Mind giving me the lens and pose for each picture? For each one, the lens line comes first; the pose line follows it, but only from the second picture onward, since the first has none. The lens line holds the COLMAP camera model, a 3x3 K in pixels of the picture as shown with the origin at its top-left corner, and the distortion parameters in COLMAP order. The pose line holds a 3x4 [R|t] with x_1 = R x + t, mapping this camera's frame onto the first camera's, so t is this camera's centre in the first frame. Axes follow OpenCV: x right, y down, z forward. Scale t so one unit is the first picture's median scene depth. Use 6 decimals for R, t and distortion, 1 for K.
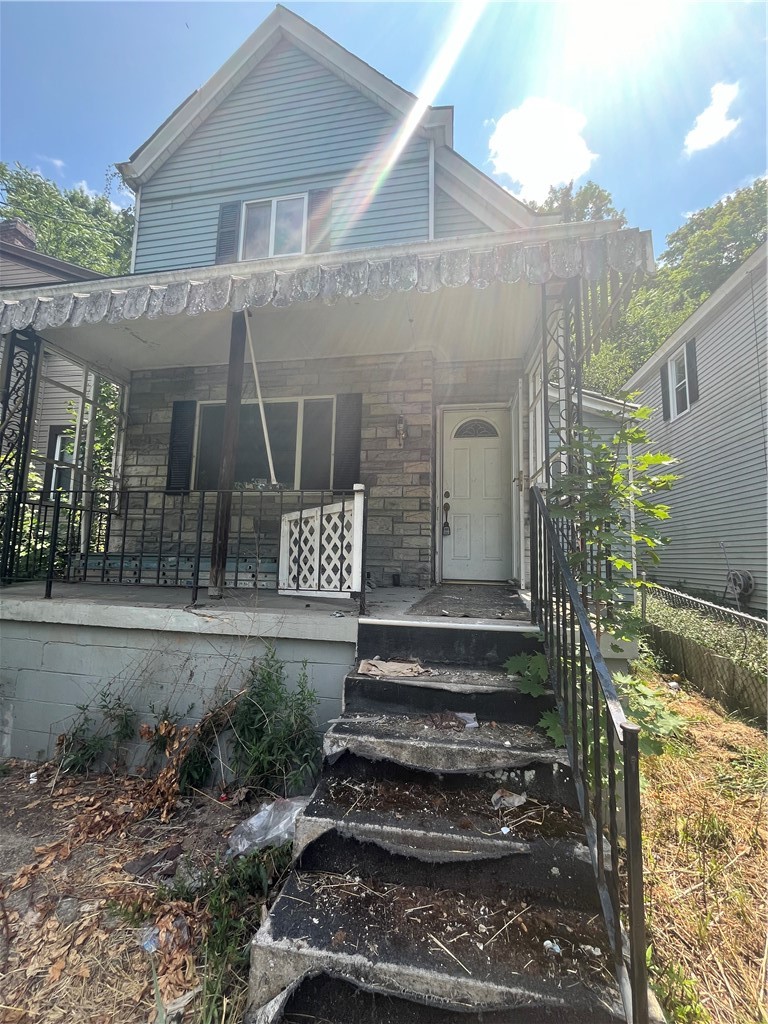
lens RADIAL K [[416.1, 0, 380.7], [0, 416.1, 509.0], [0, 0, 1]] dist [-0.000475, 0.000271]
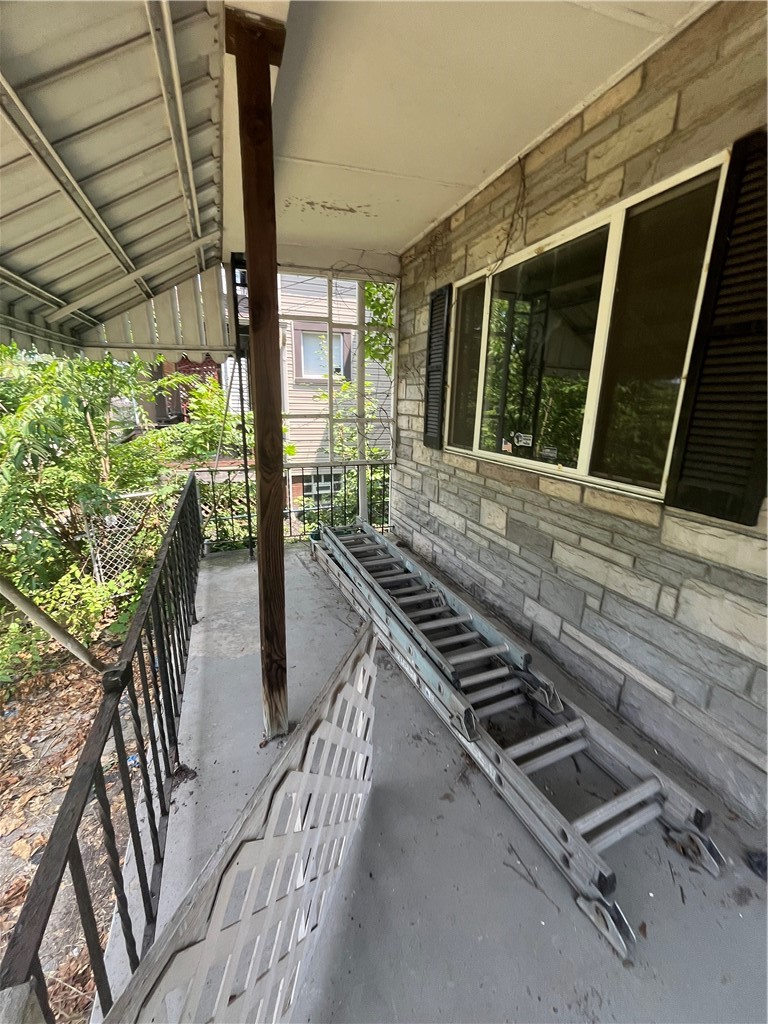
lens RADIAL K [[416.1, 0, 380.7], [0, 416.1, 509.0], [0, 0, 1]] dist [-0.000475, 0.000271]
pose [[0.516449, 0.196281, -0.833519, 0.051201], [0.097126, 0.953668, 0.284753, -0.144906], [0.850792, -0.228017, 0.473456, 0.611759]]
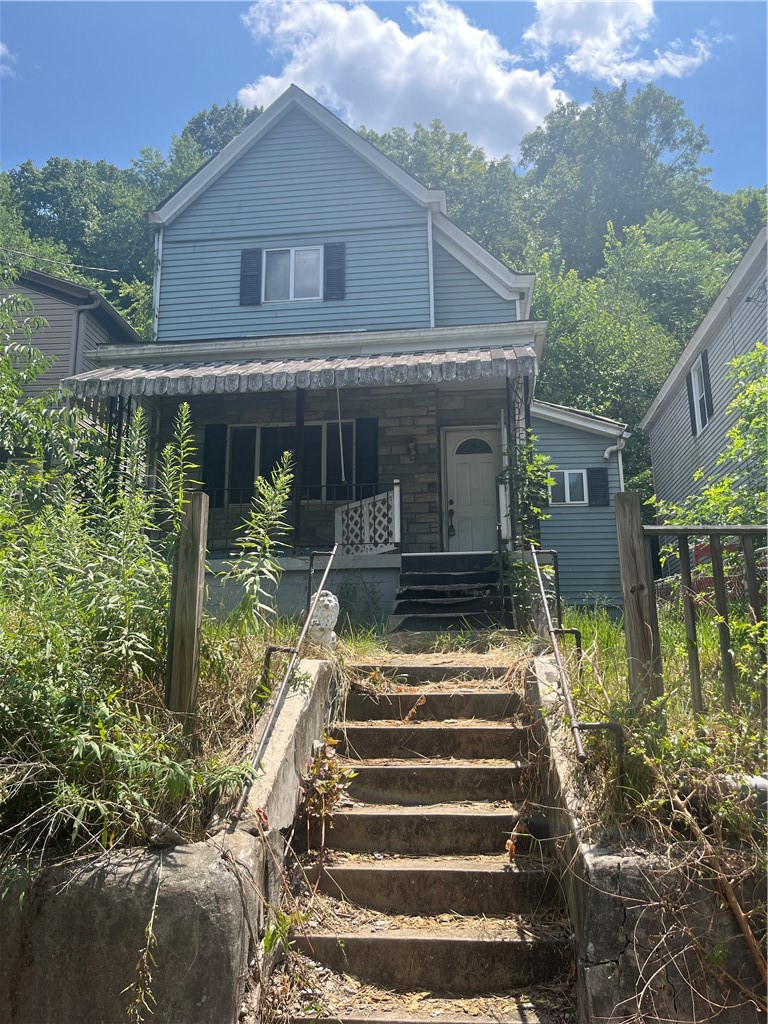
lens RADIAL K [[773.7, 0, 402.3], [0, 773.7, 512.1], [0, 0, 1]] dist [0.059872, -0.001028]
pose [[0.995934, -0.017114, 0.088441, -0.173006], [0.026769, 0.993663, -0.109165, 0.230277], [-0.086013, 0.111089, 0.990081, -1.156471]]
